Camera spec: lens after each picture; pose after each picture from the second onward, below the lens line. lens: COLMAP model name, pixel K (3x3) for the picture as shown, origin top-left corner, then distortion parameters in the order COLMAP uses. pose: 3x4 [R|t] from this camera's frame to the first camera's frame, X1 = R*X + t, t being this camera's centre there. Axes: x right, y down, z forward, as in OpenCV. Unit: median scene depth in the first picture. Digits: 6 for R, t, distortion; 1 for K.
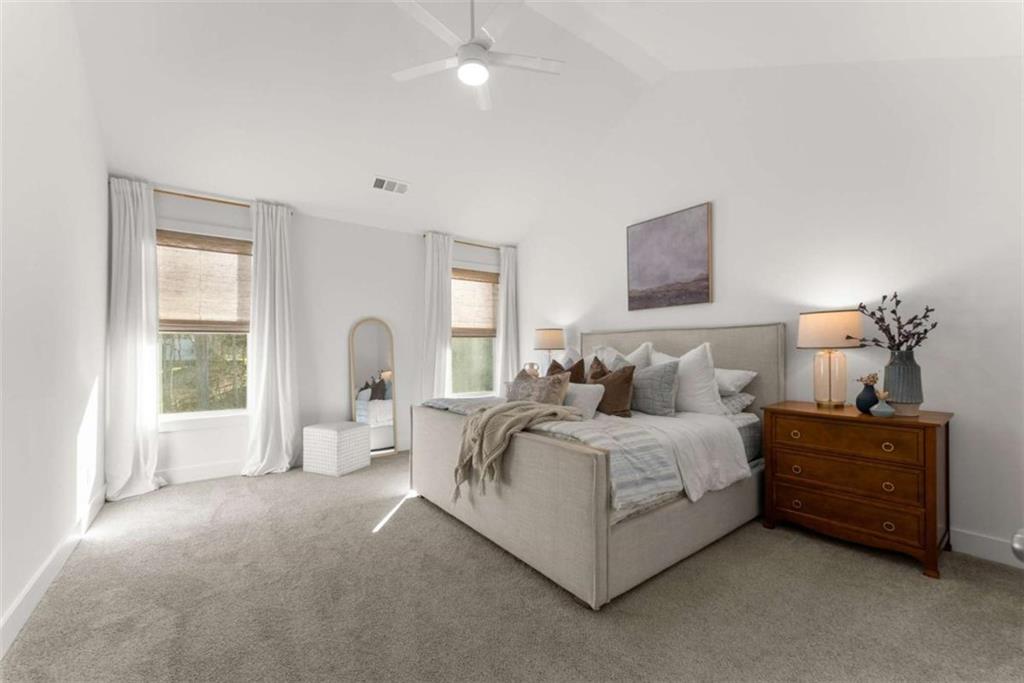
lens RADIAL K [[418.9, 0, 508.4], [0, 418.9, 346.5], [0, 0, 1]] dist [-0.000225, -0.000058]
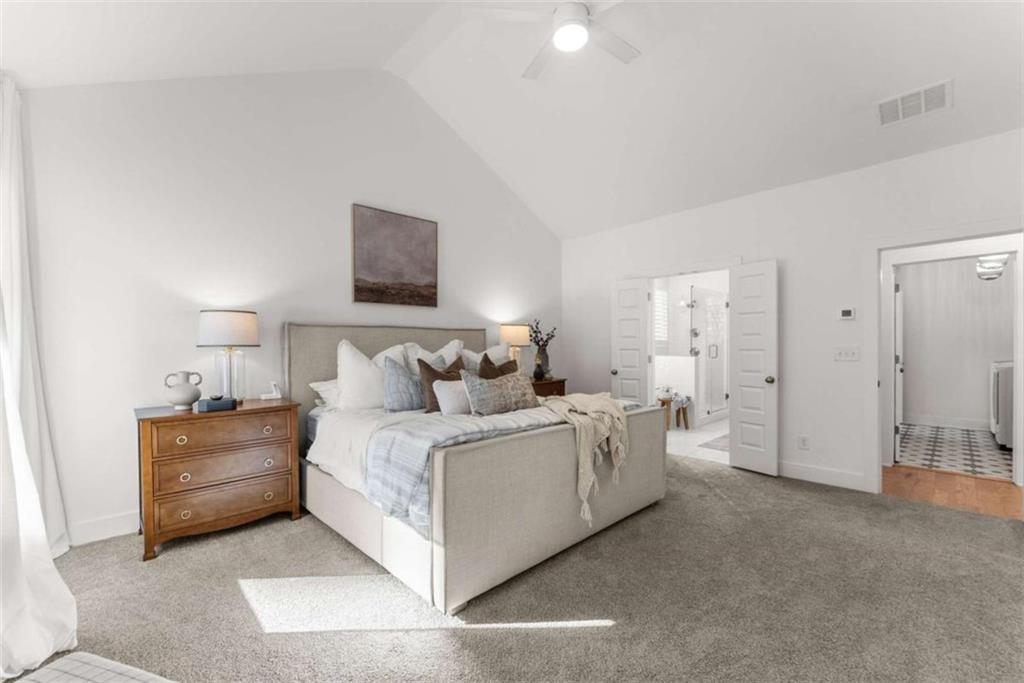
lens RADIAL K [[418.9, 0, 509.0], [0, 418.9, 341.9], [0, 0, 1]] dist [-0.000225, -0.000058]
pose [[-0.119825, 0.015409, 0.992675, -0.658018], [-0.005050, 0.999857, -0.016130, 0.009744], [-0.992782, -0.006945, -0.119730, 0.864168]]
